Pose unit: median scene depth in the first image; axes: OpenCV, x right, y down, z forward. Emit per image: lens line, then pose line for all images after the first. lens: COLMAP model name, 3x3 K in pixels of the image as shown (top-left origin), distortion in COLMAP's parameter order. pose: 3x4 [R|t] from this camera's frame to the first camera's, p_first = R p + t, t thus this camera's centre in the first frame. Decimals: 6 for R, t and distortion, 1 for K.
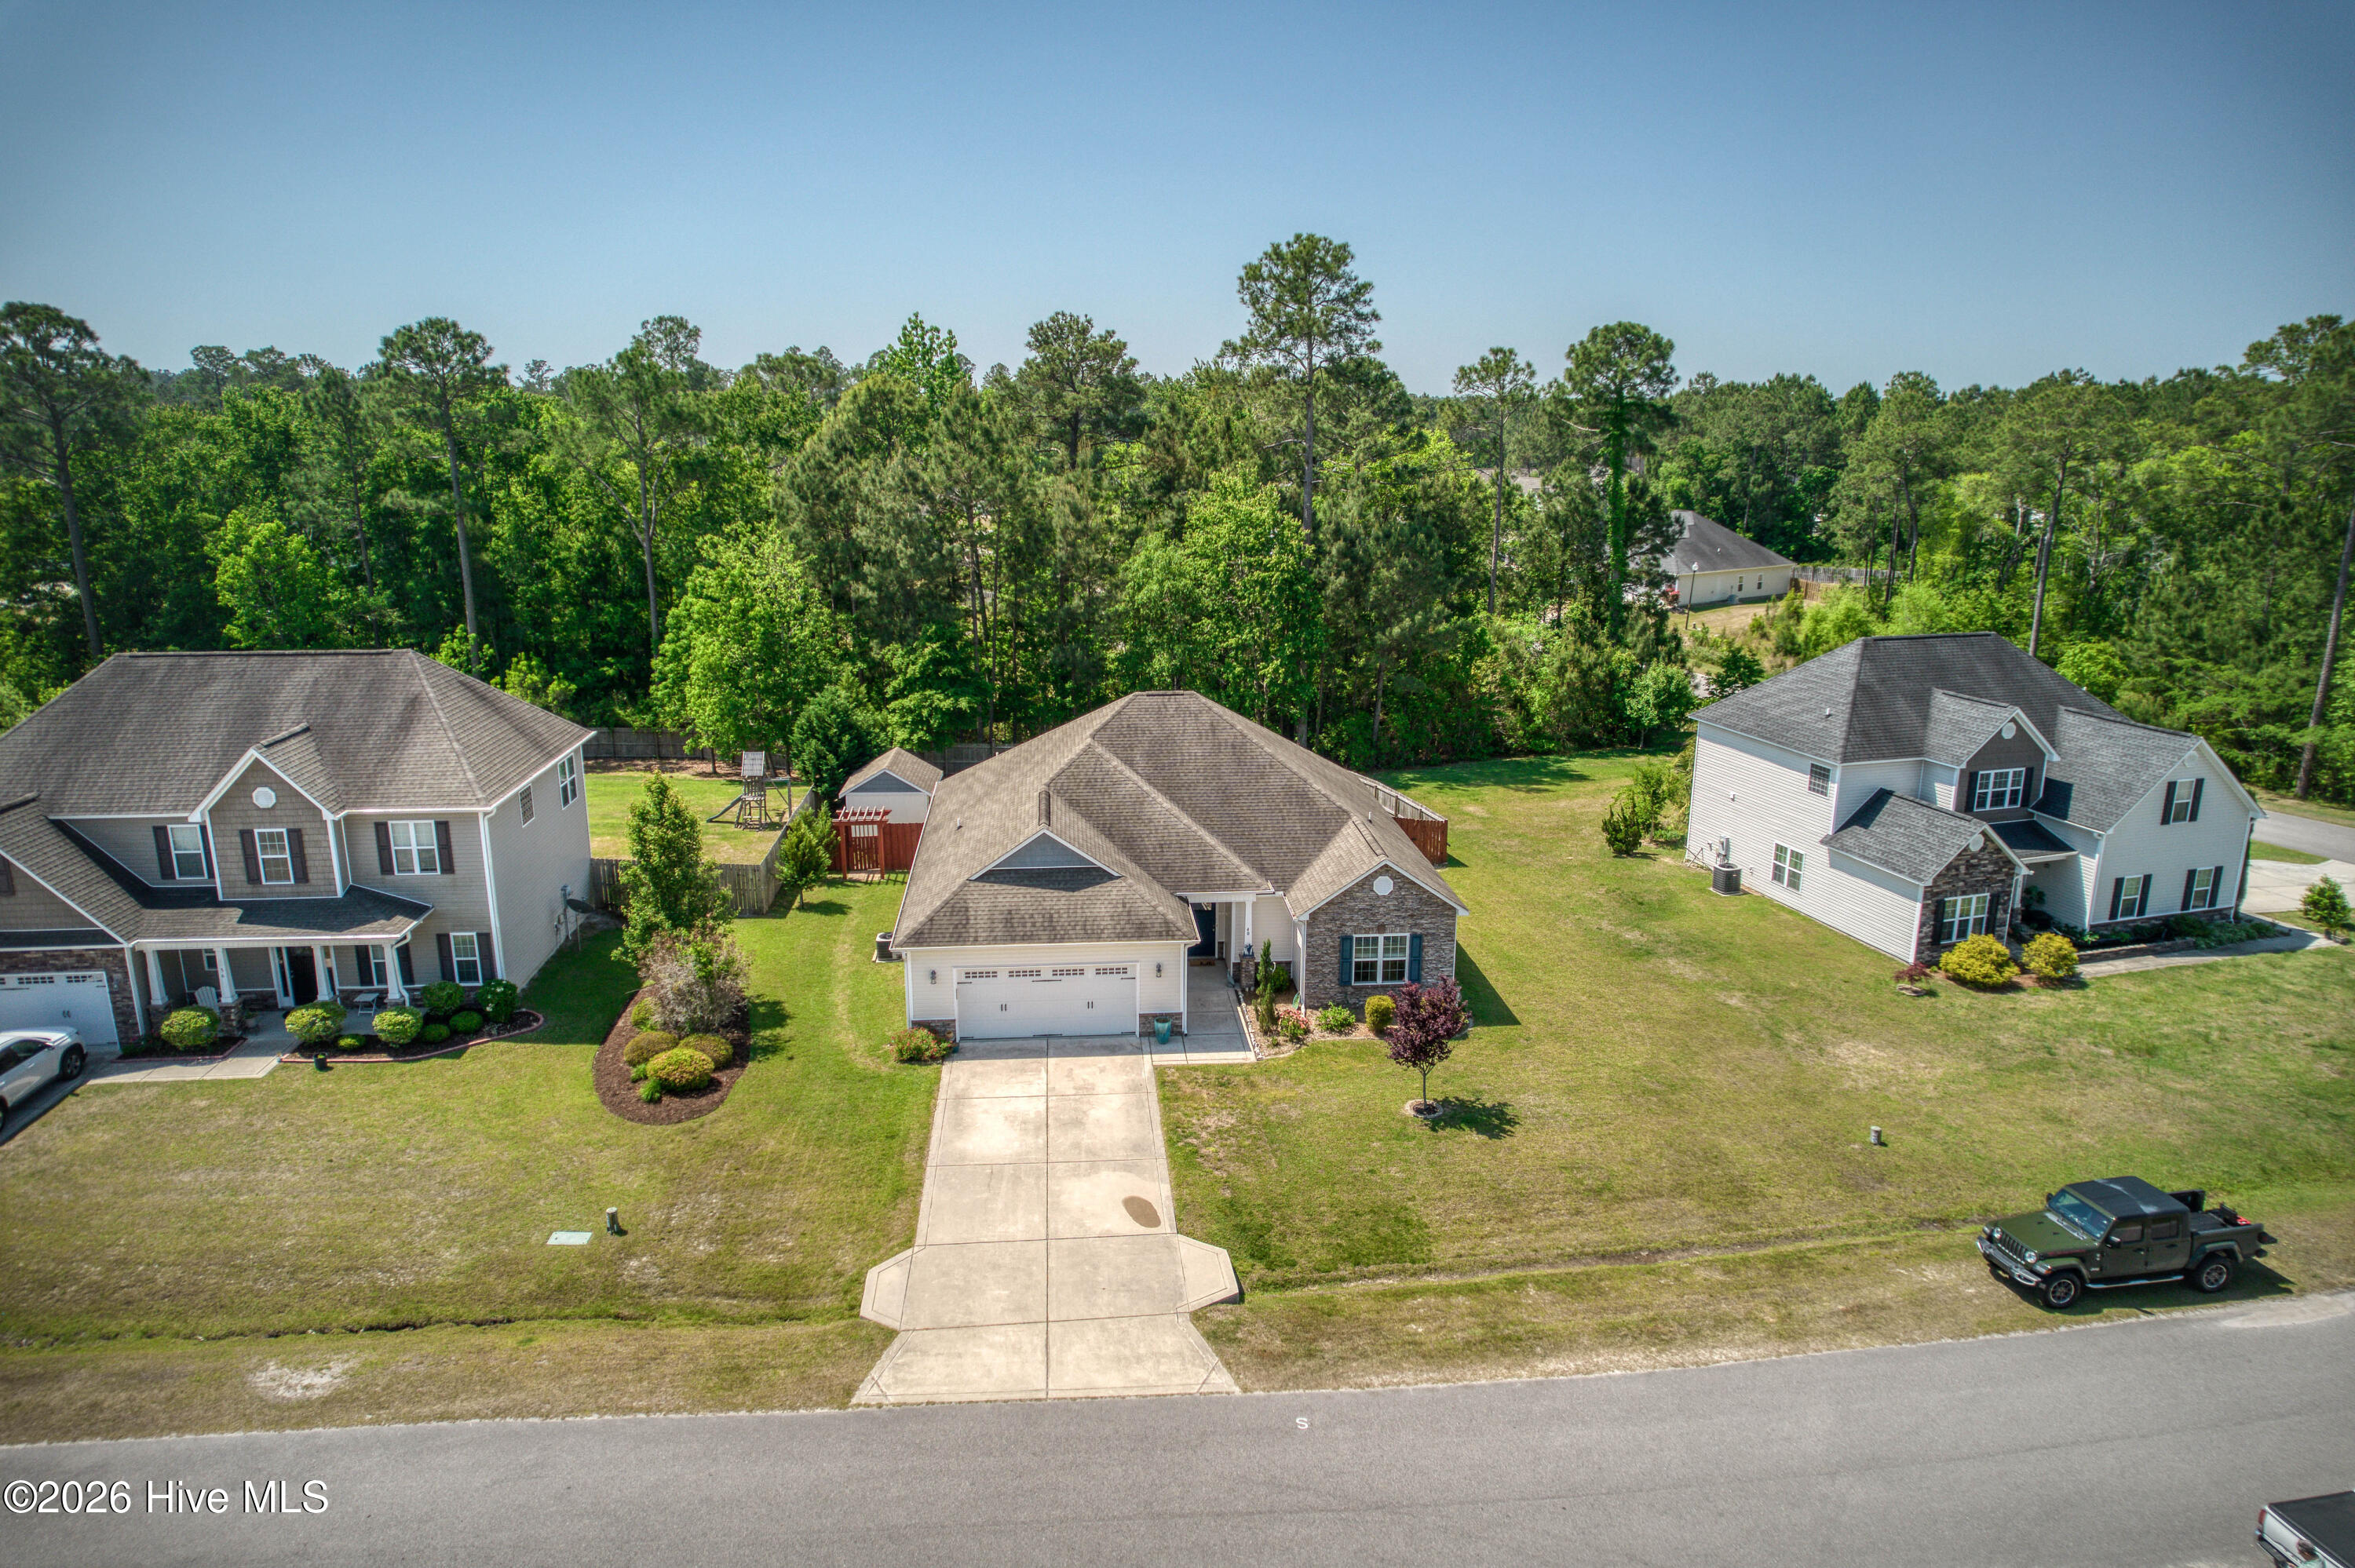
lens RADIAL K [[1494.2, 0, 1182.3], [0, 1494.2, 809.0], [0, 0, 1]] dist [-0.059574, 0.036977]
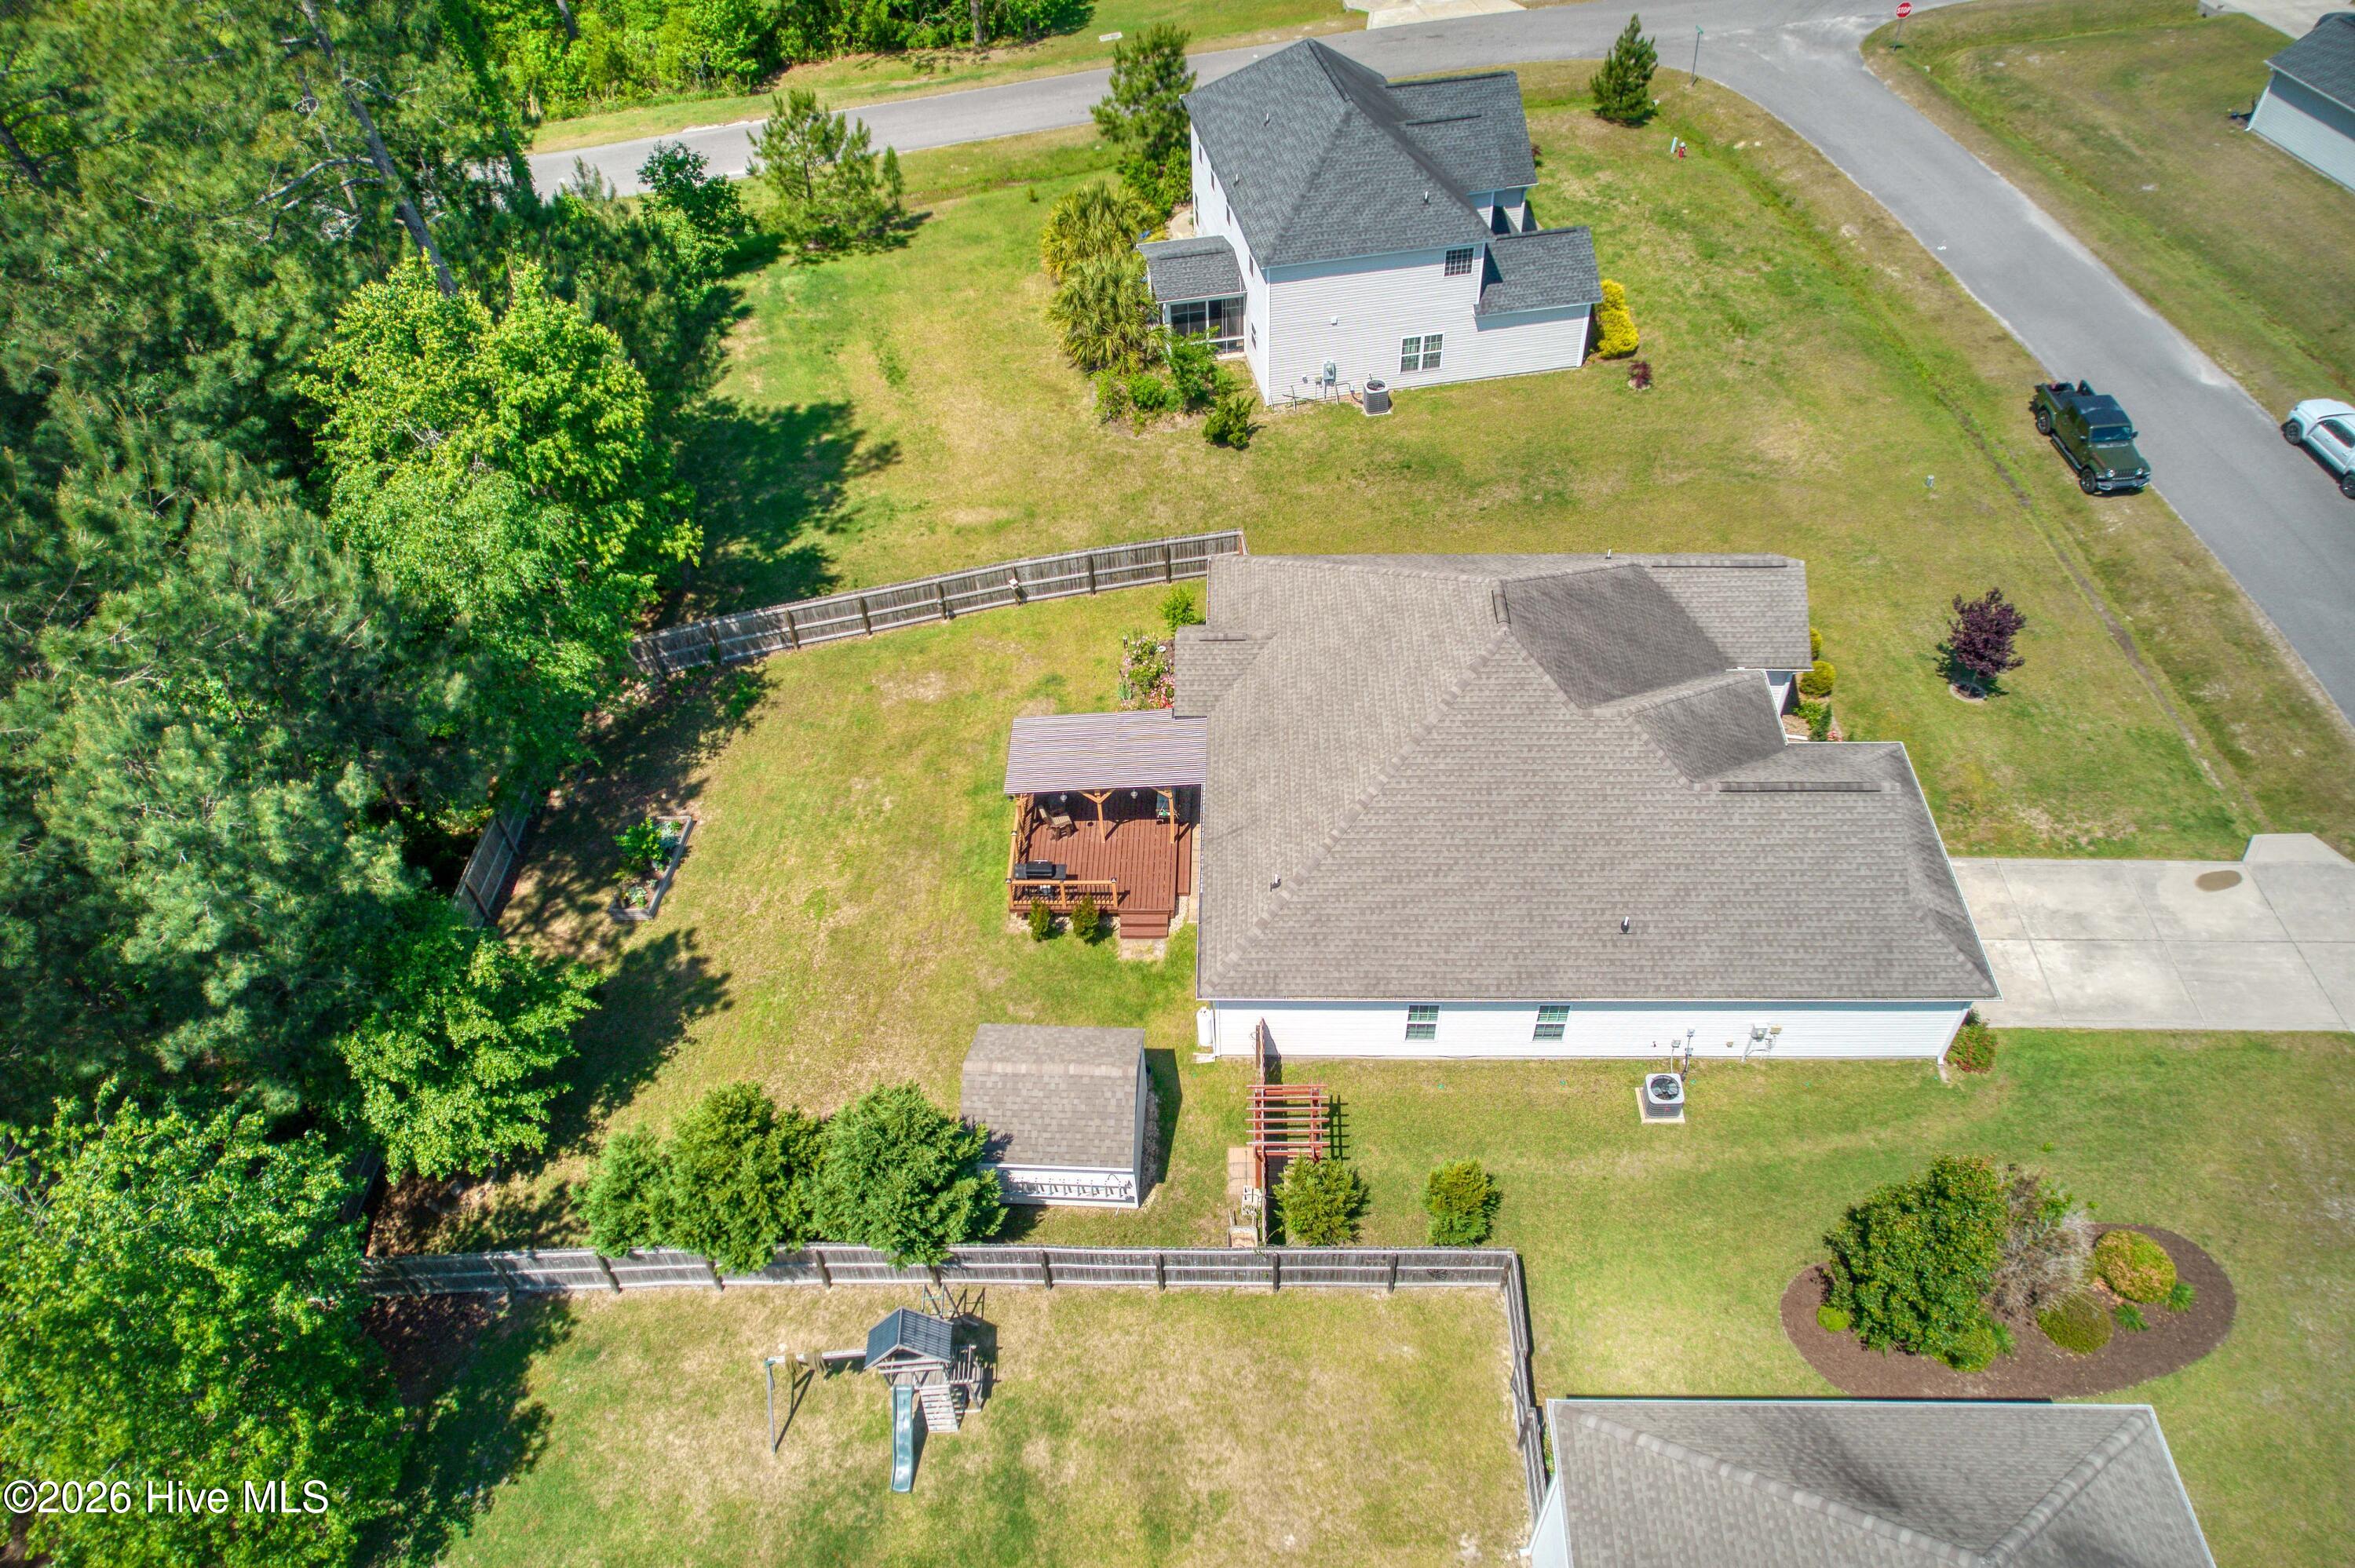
lens RADIAL K [[1608.7, 0, 1177.5], [0, 1608.7, 784.0], [0, 0, 1]] dist [-0.072735, 0.093332]
pose [[0.118555, -0.720830, 0.682898, -0.750505], [0.293294, 0.682483, 0.669474, -0.705322], [-0.948643, 0.120921, 0.292327, 1.121756]]
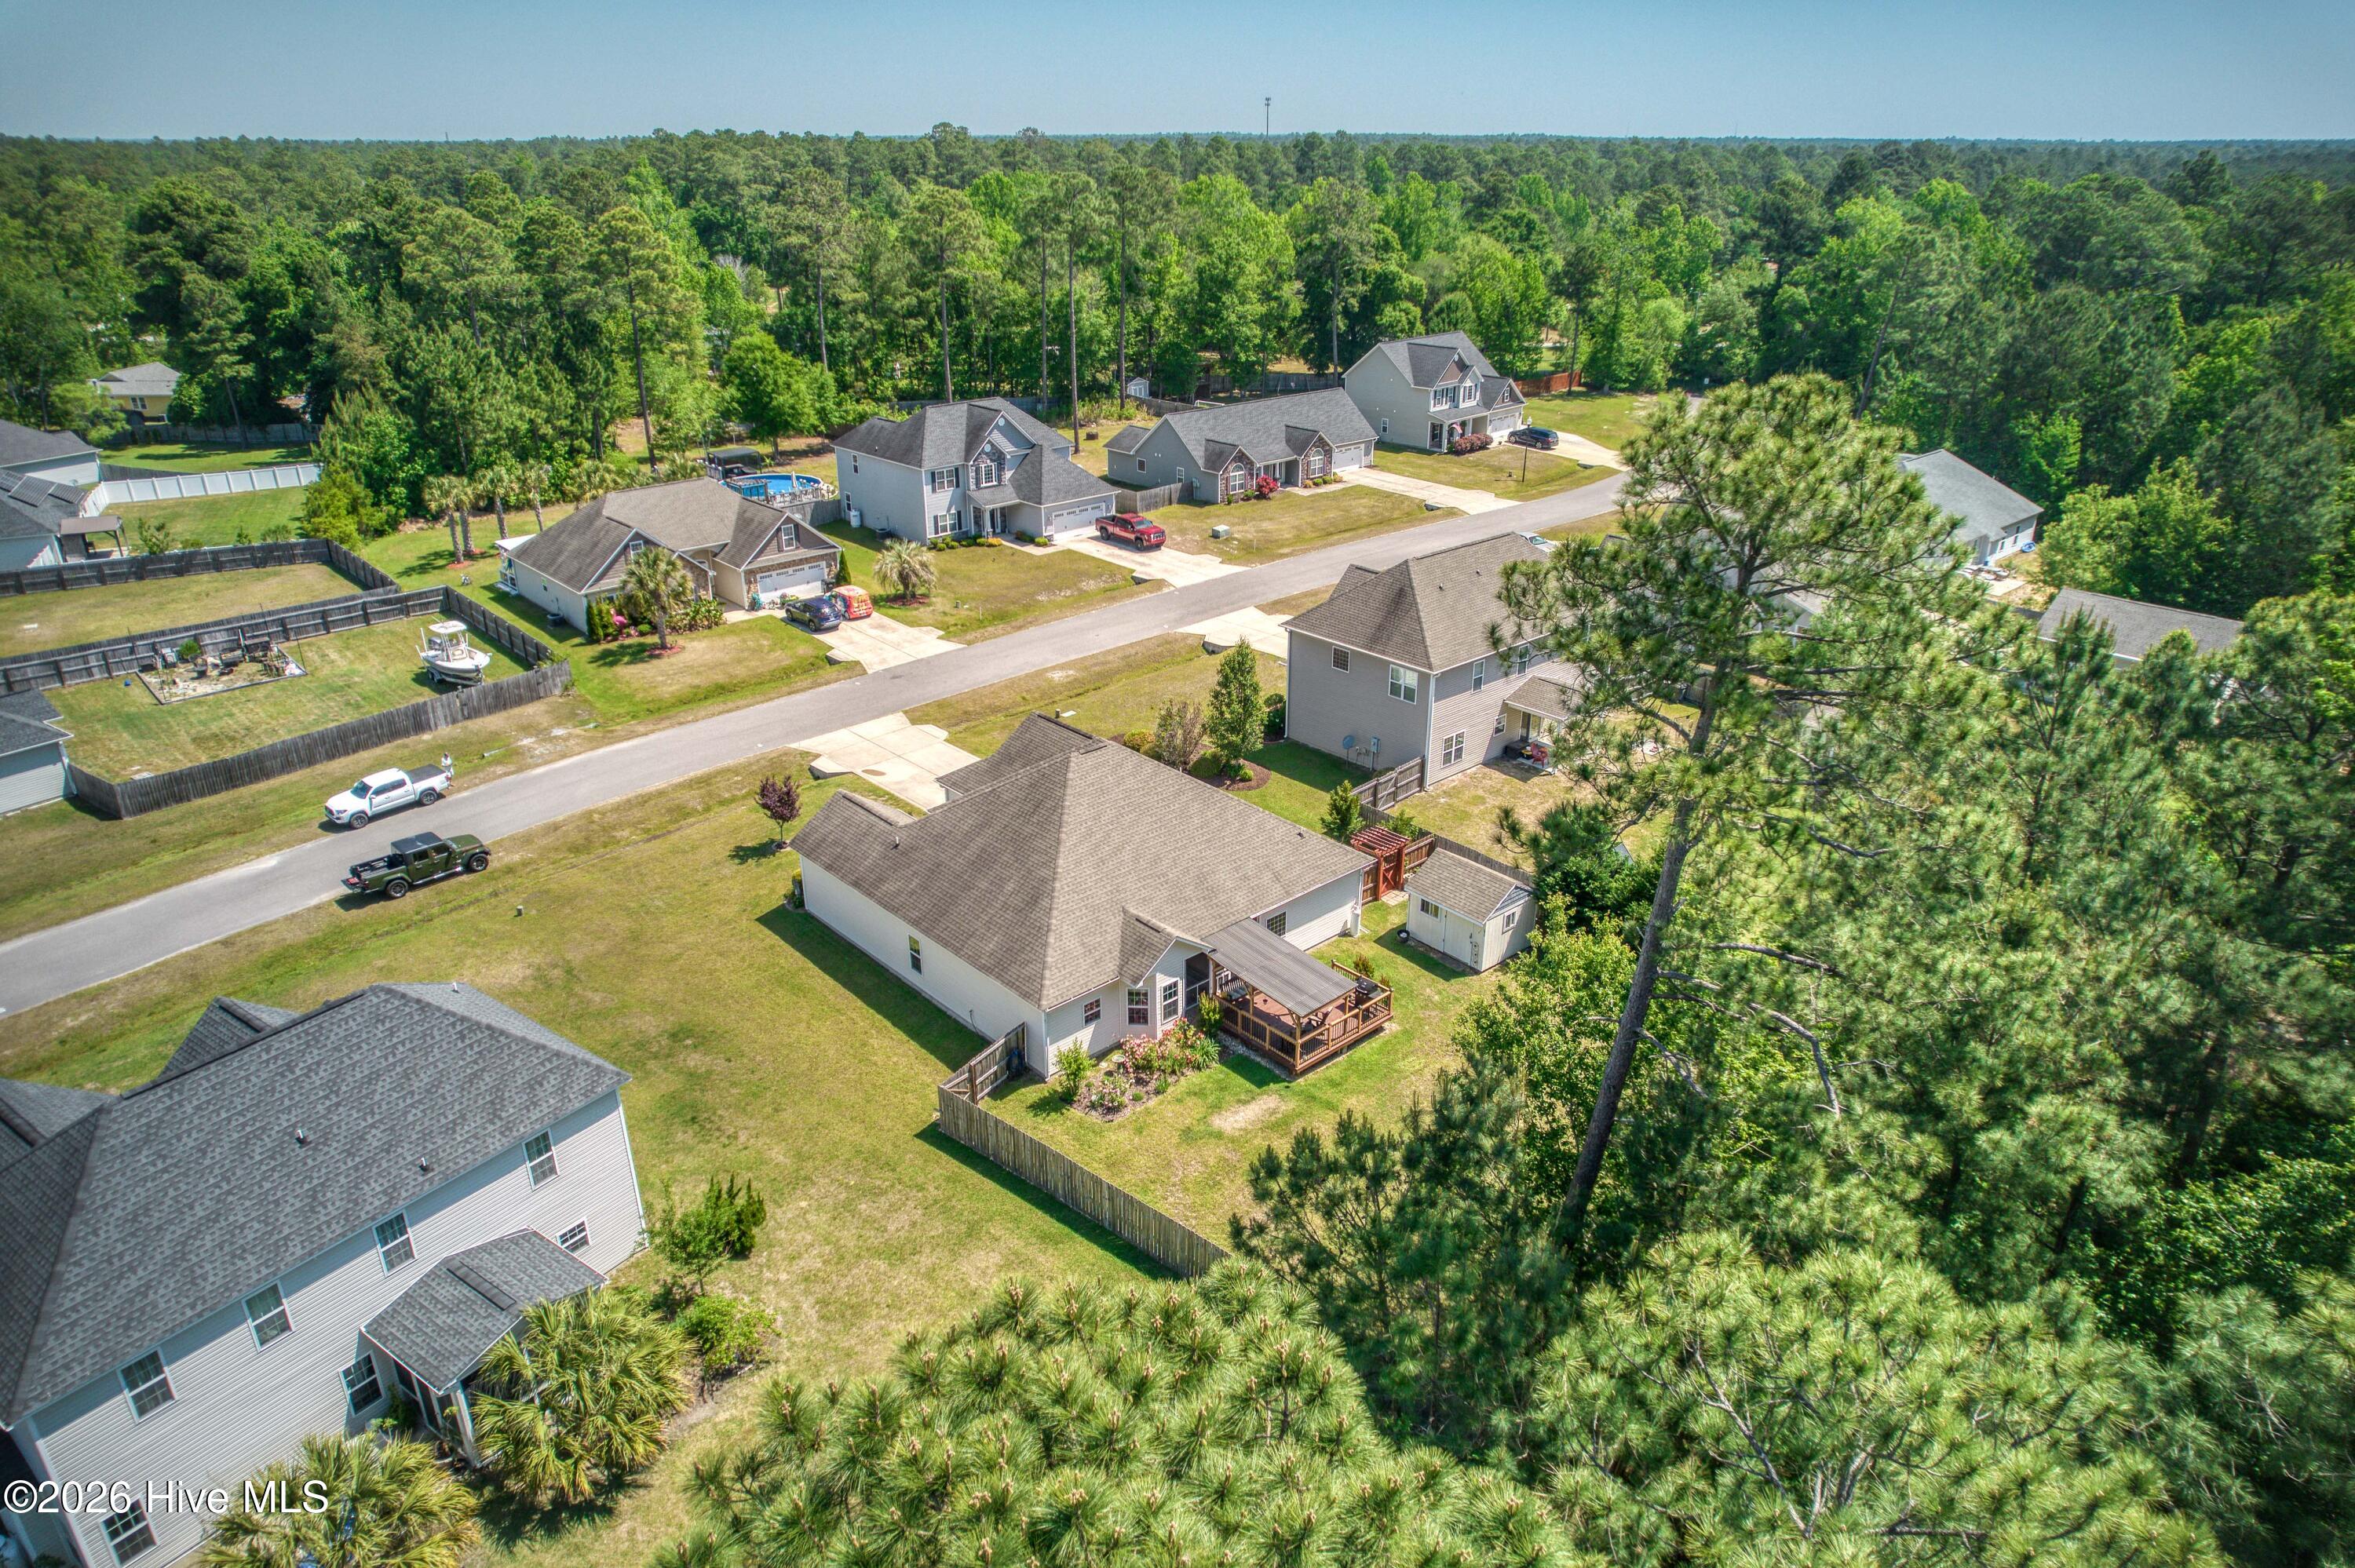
lens RADIAL K [[1509.7, 0, 1182.1], [0, 1509.7, 788.2], [0, 0, 1]] dist [-0.082490, 0.073618]
pose [[-0.798366, 0.239800, -0.552366, 0.679583], [-0.162233, 0.797717, 0.580799, -0.870962], [0.579907, 0.553302, -0.597967, 2.083865]]
